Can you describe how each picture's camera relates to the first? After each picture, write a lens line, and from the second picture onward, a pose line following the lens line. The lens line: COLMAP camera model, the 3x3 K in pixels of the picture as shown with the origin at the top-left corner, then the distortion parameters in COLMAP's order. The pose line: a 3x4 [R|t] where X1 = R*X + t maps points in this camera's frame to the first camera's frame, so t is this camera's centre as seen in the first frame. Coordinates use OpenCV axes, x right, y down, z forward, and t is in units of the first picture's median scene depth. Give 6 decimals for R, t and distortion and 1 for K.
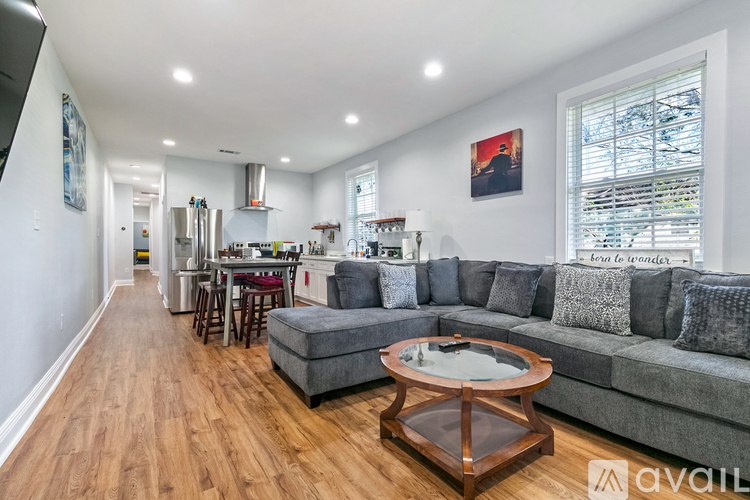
lens RADIAL K [[342.2, 0, 373.9], [0, 342.2, 249.8], [0, 0, 1]] dist [0.003419, -0.000354]
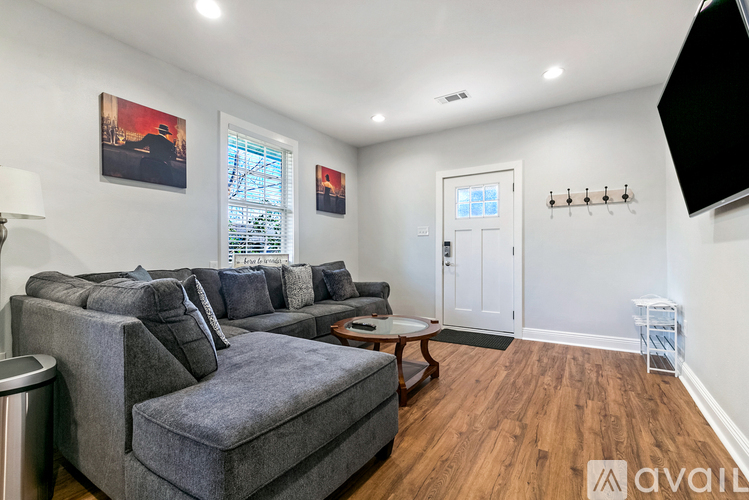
lens RADIAL K [[341.8, 0, 372.2], [0, 341.8, 253.8], [0, 0, 1]] dist [0.003419, -0.000354]
pose [[-0.412934, 0.000539, 0.910761, -0.875843], [-0.000914, 0.999999, -0.001006, -0.001837], [-0.910760, -0.001248, -0.412934, 1.344234]]
